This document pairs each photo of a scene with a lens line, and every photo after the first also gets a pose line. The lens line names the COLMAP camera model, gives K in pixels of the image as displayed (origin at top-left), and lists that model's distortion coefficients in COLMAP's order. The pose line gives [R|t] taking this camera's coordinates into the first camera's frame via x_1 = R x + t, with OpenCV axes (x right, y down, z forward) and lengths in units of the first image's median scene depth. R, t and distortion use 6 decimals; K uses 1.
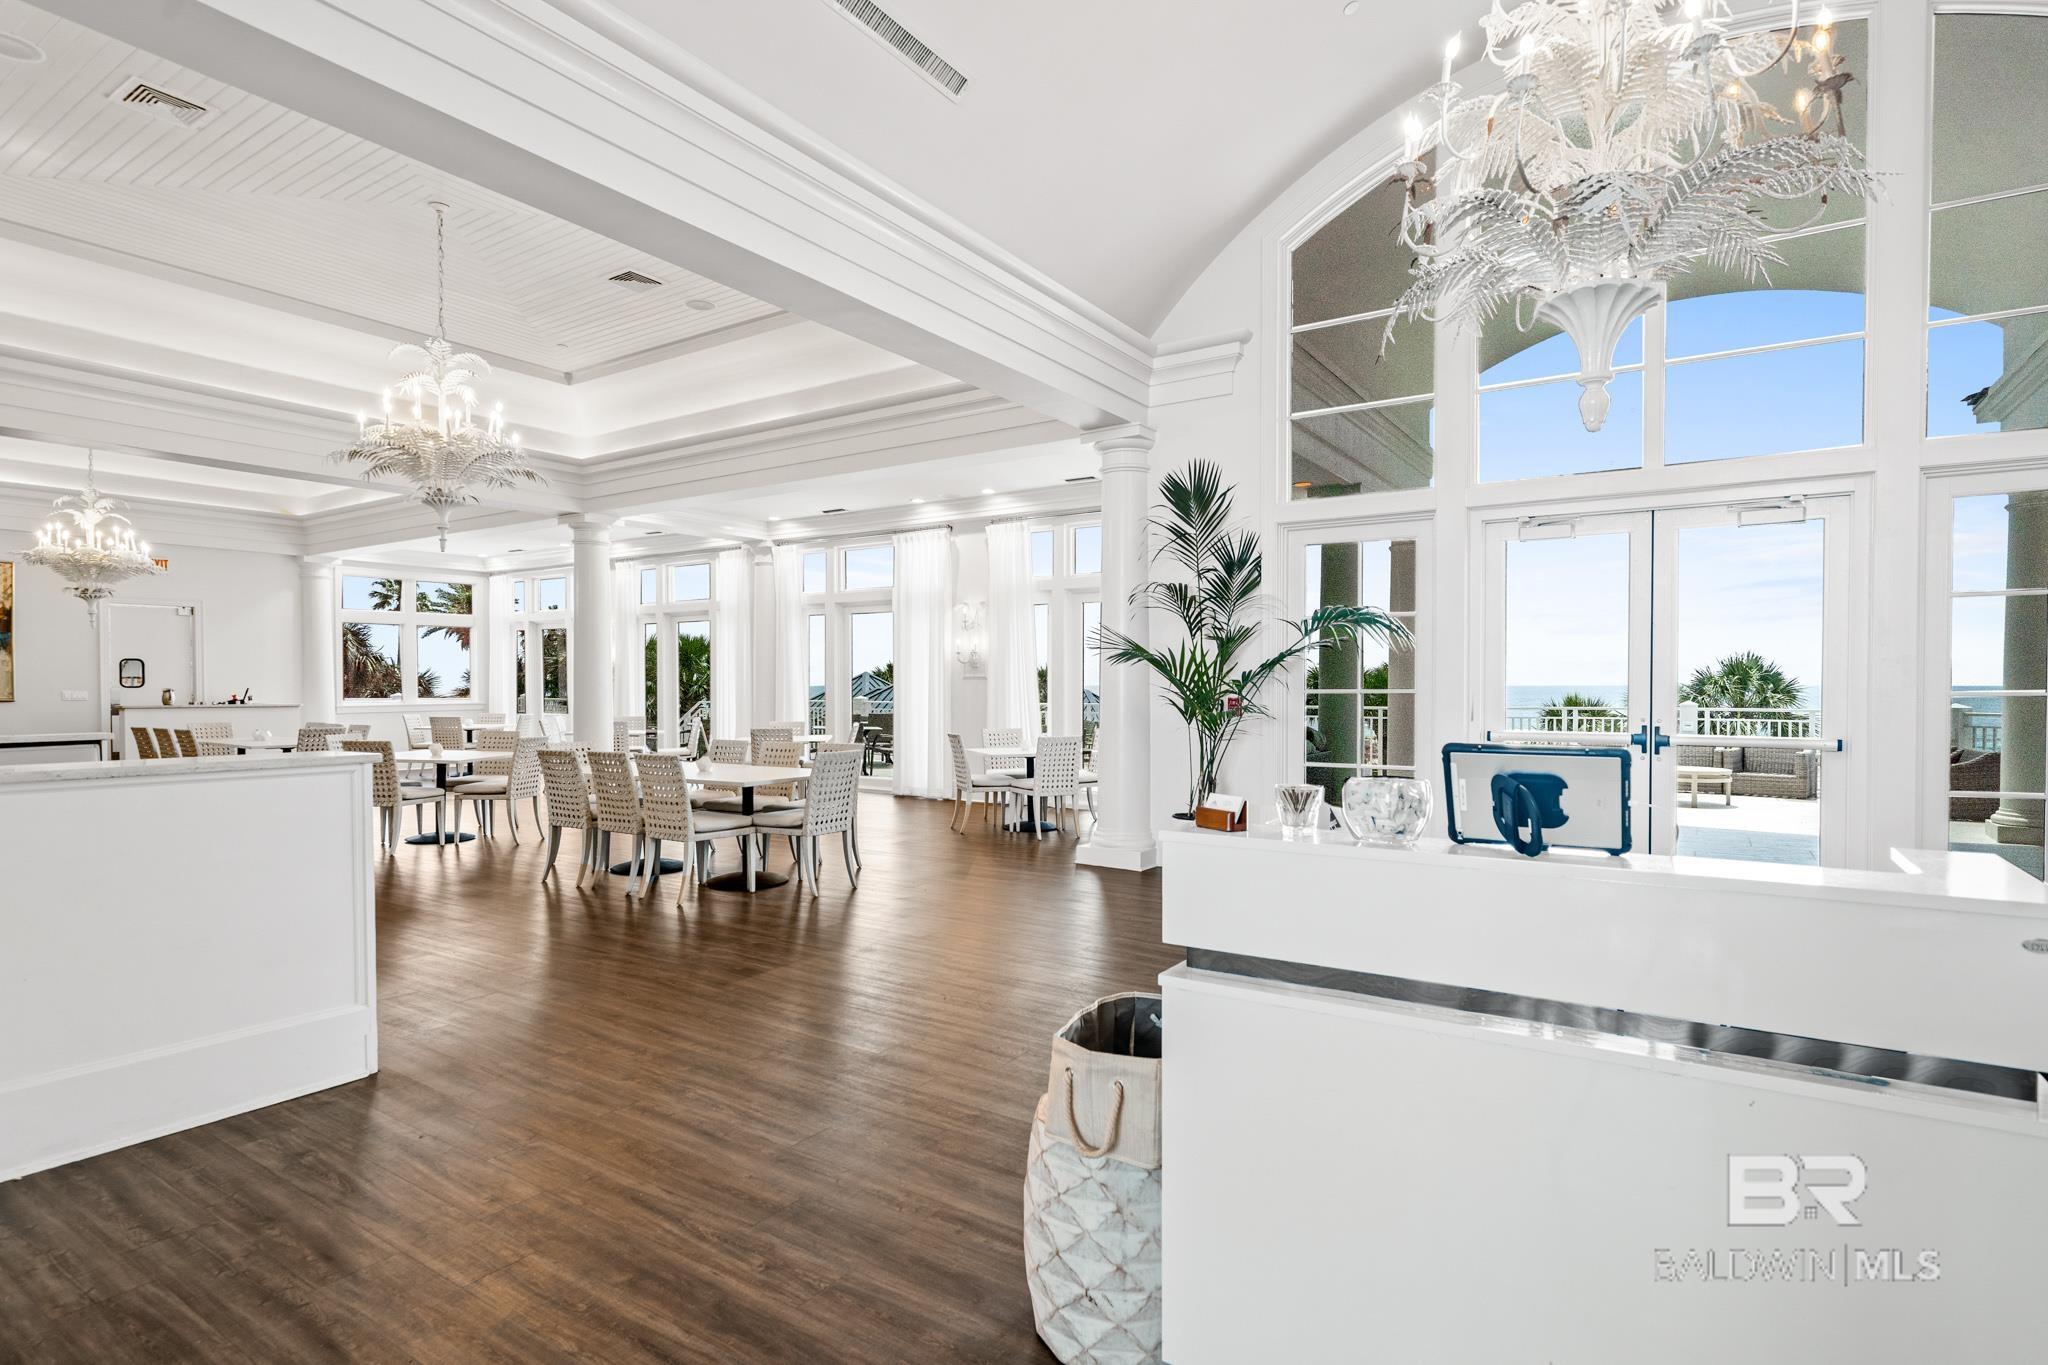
lens RADIAL K [[1037.9, 0, 1020.5], [0, 1037.9, 702.4], [0, 0, 1]] dist [-0.001171, -0.000110]
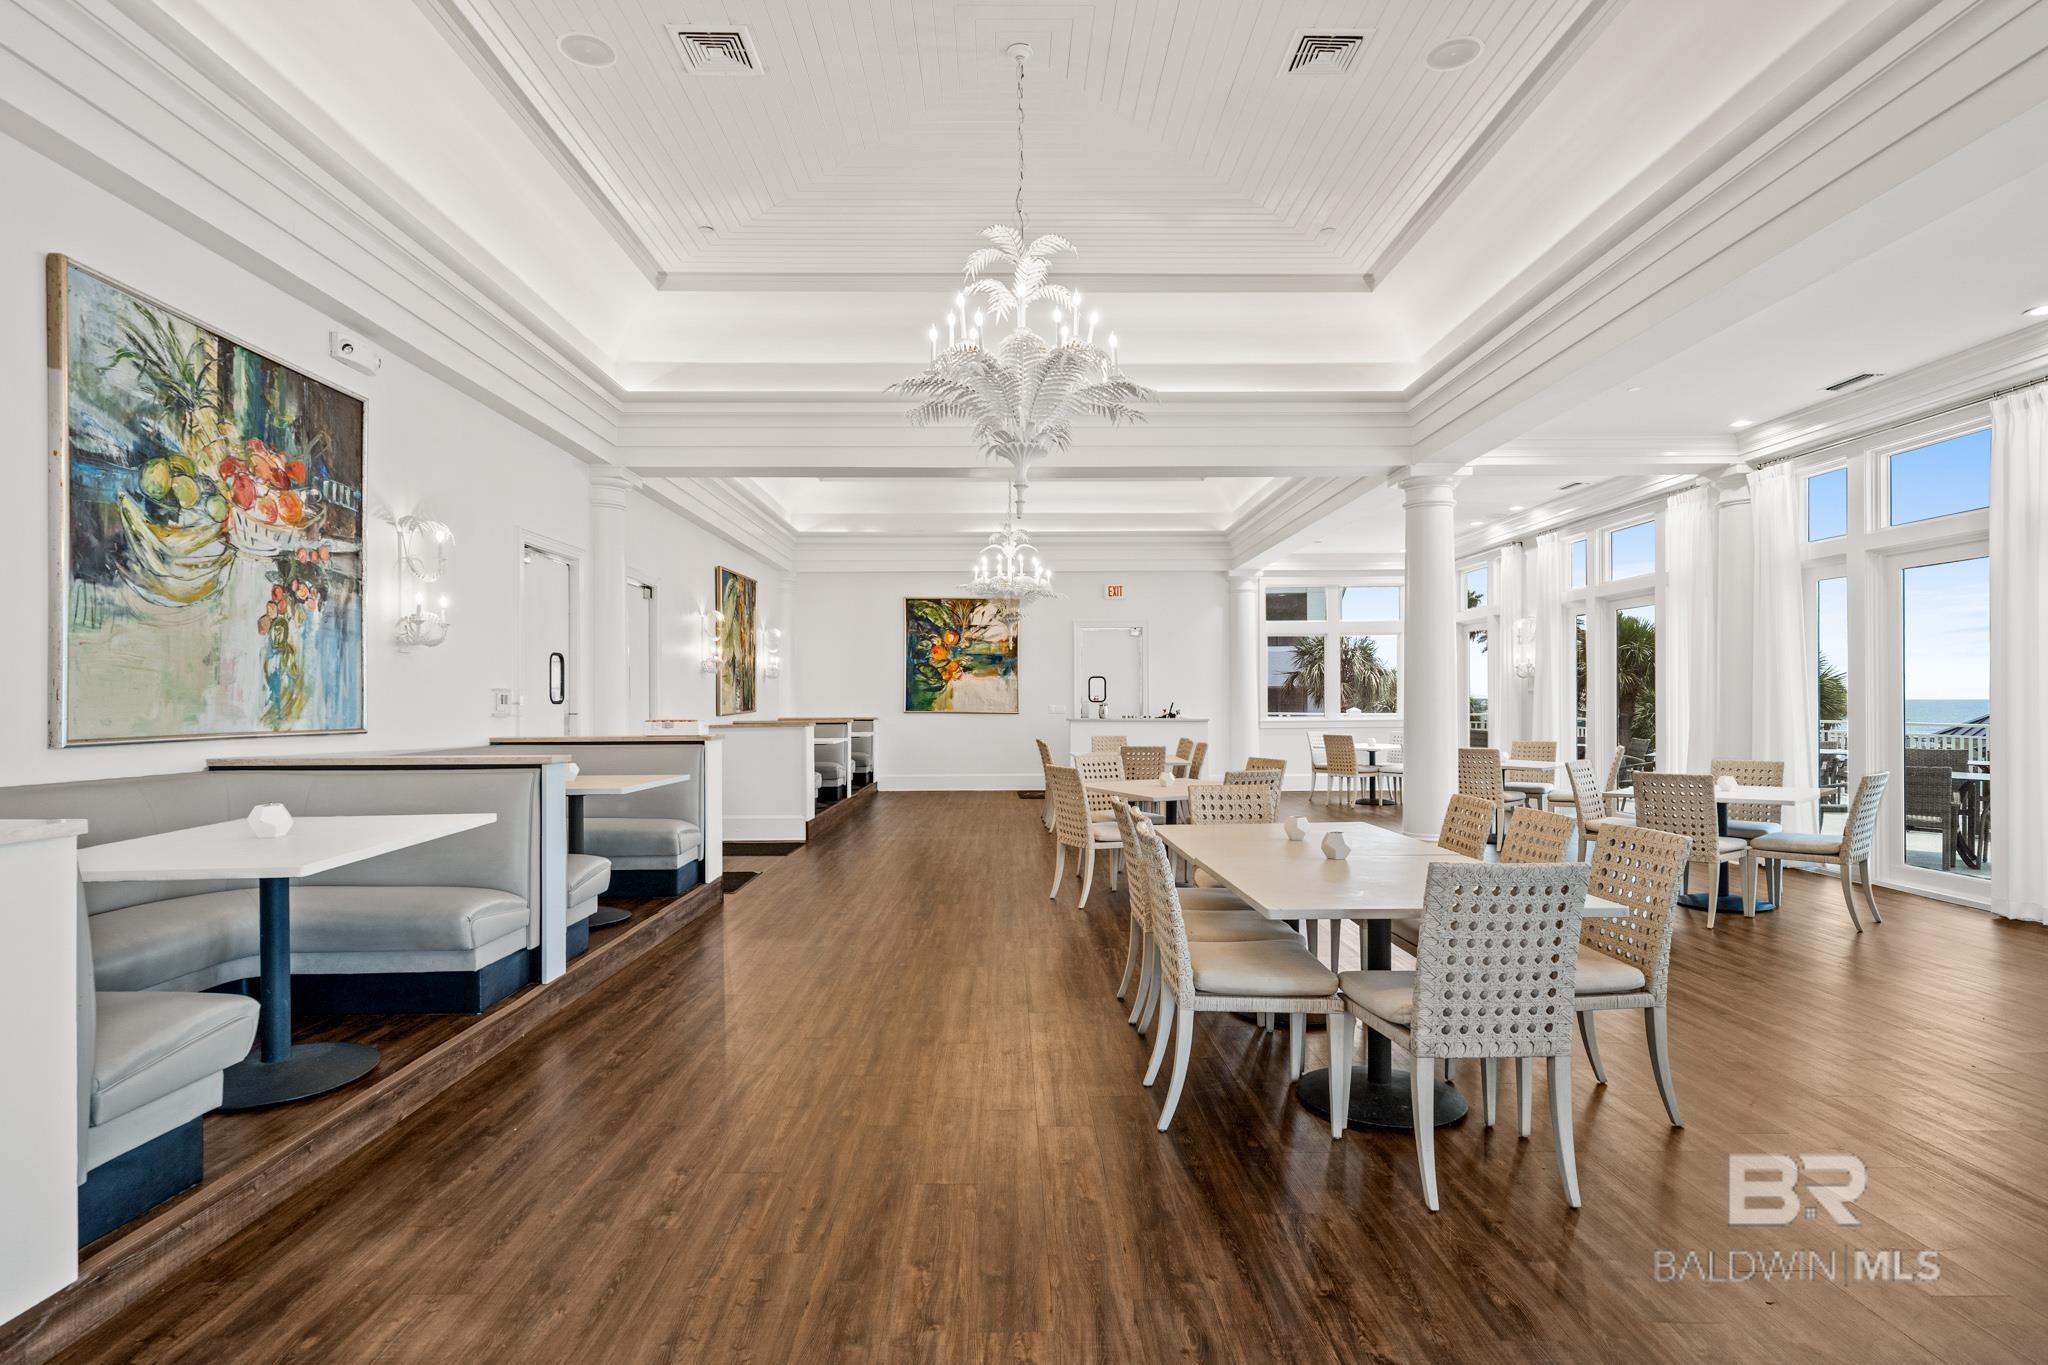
lens RADIAL K [[1037.9, 0, 1020.5], [0, 1037.9, 702.4], [0, 0, 1]] dist [-0.001171, -0.000110]
pose [[0.563433, 0.000706, -0.826161, 0.025638], [-0.011736, 0.999906, -0.007150, -0.005008], [0.826078, 0.013725, 0.563389, 0.307314]]
